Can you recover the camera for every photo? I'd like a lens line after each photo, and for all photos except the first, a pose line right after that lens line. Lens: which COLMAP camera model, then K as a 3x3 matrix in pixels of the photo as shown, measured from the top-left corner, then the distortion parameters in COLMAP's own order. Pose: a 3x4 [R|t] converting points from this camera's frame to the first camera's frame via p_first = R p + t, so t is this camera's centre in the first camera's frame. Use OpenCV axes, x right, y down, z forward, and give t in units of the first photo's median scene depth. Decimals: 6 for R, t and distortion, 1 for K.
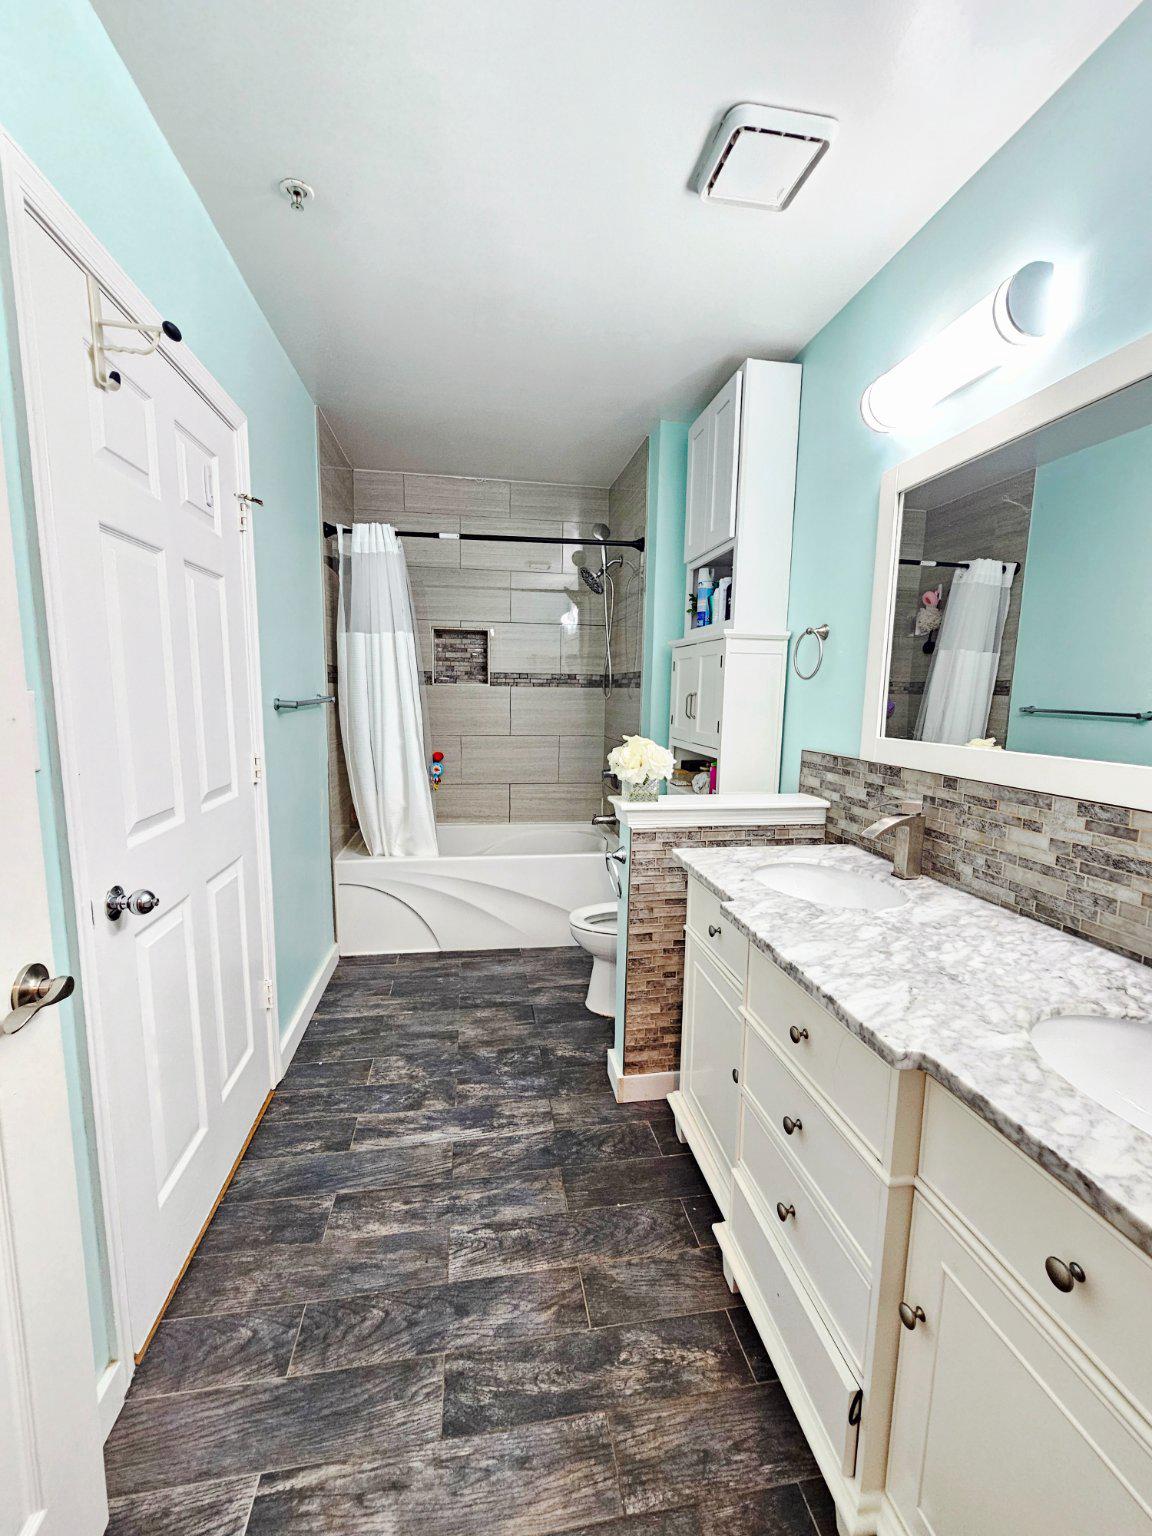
lens RADIAL K [[624.9, 0, 573.6], [0, 624.9, 771.6], [0, 0, 1]] dist [0.000763, -0.000359]
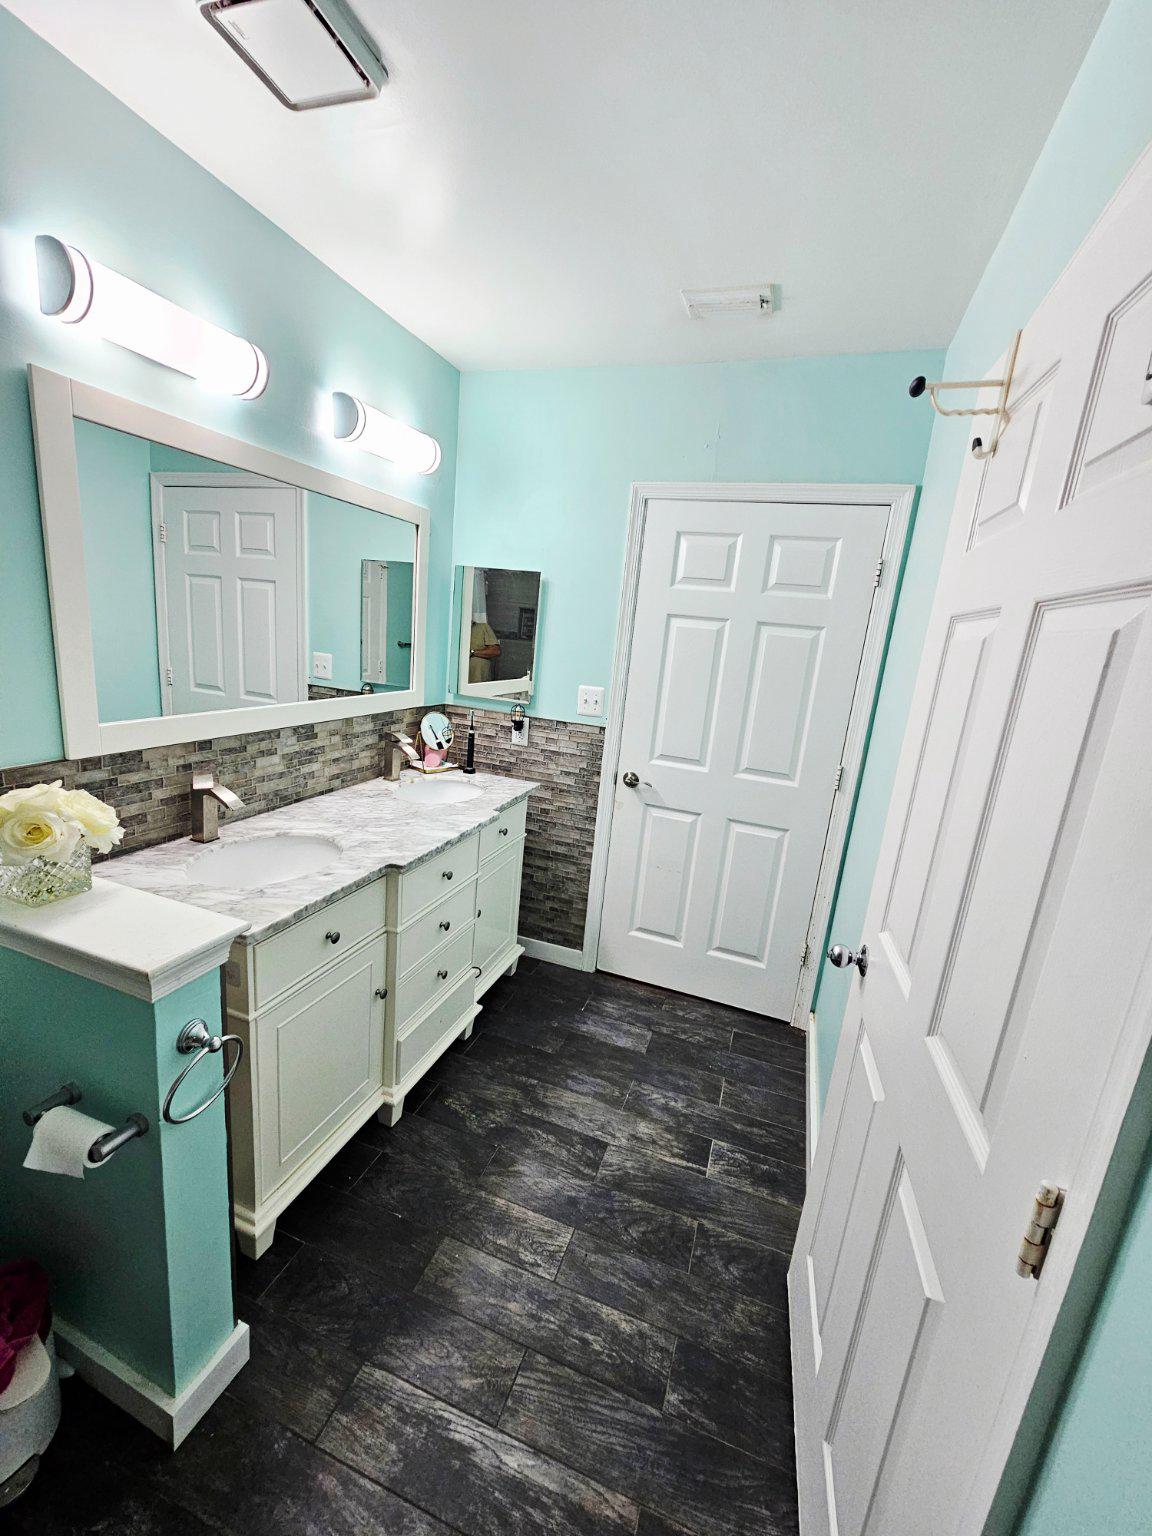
lens RADIAL K [[634.2, 0, 576.0], [0, 634.2, 768.0], [0, 0, 1]] dist [-0.000133, -0.000160]
pose [[-0.868128, -0.199662, 0.454410, -0.528788], [-0.042915, 0.942288, 0.332042, -0.358048], [-0.494481, 0.268754, -0.826595, 1.622010]]
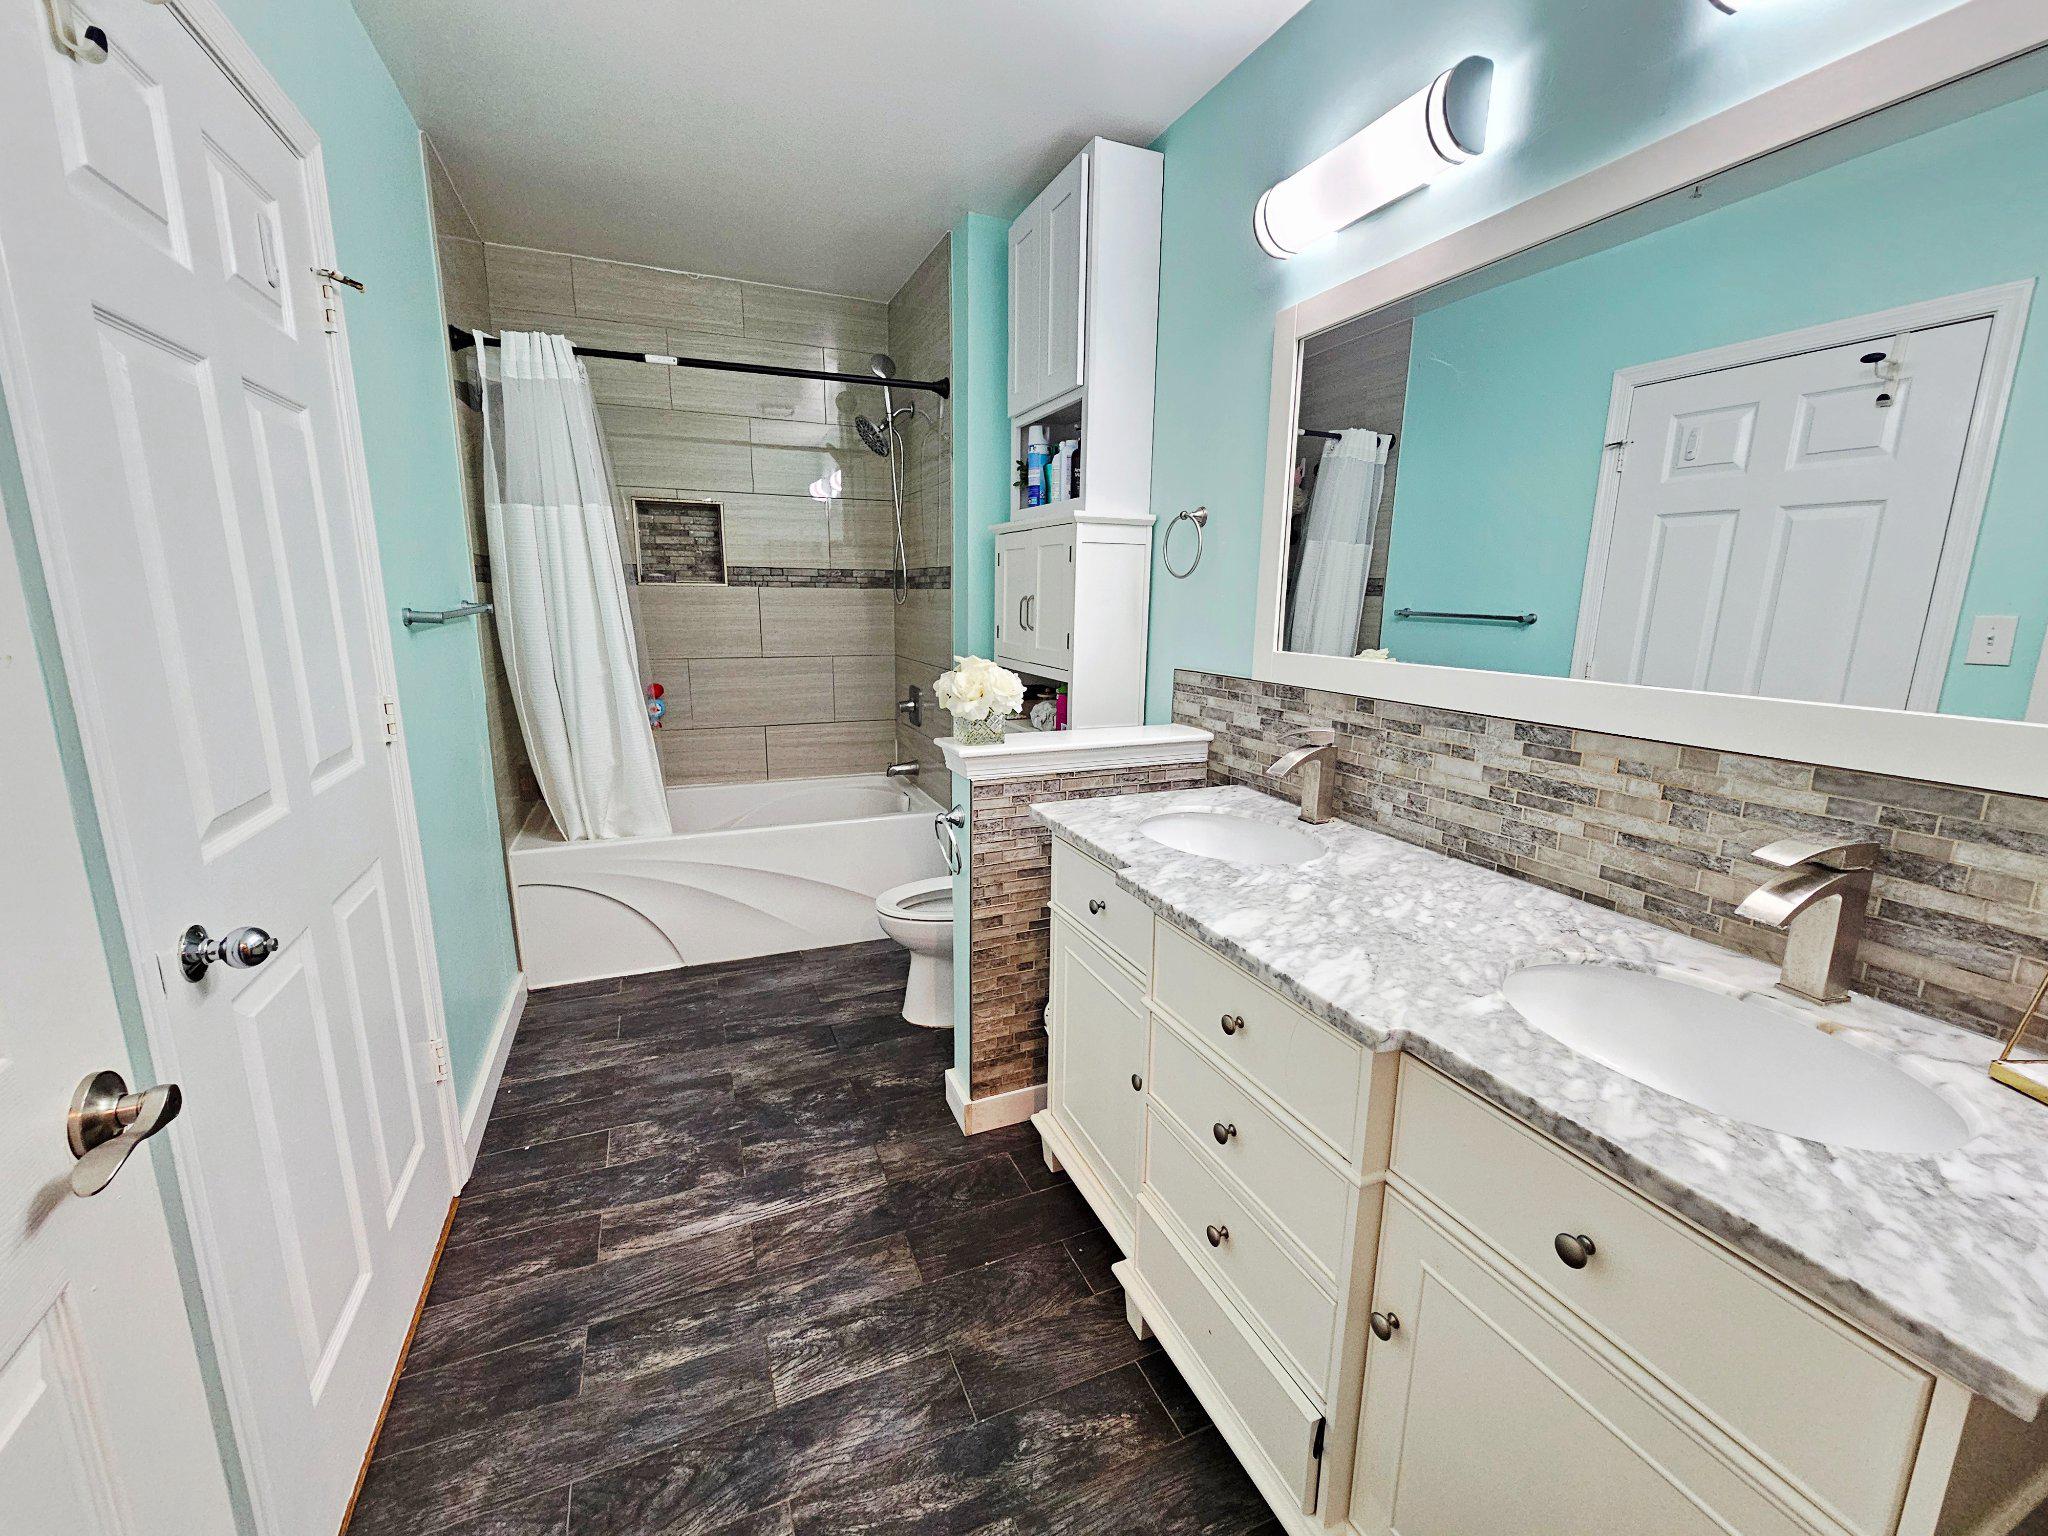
lens RADIAL K [[833.3, 0, 1024.0], [0, 833.3, 760.3], [0, 0, 1]] dist [0.000763, -0.000359]
pose [[0.971372, -0.050945, 0.232036, -0.099268], [0.033873, 0.996457, 0.076978, -0.009906], [-0.235135, -0.066914, 0.969657, 0.026734]]
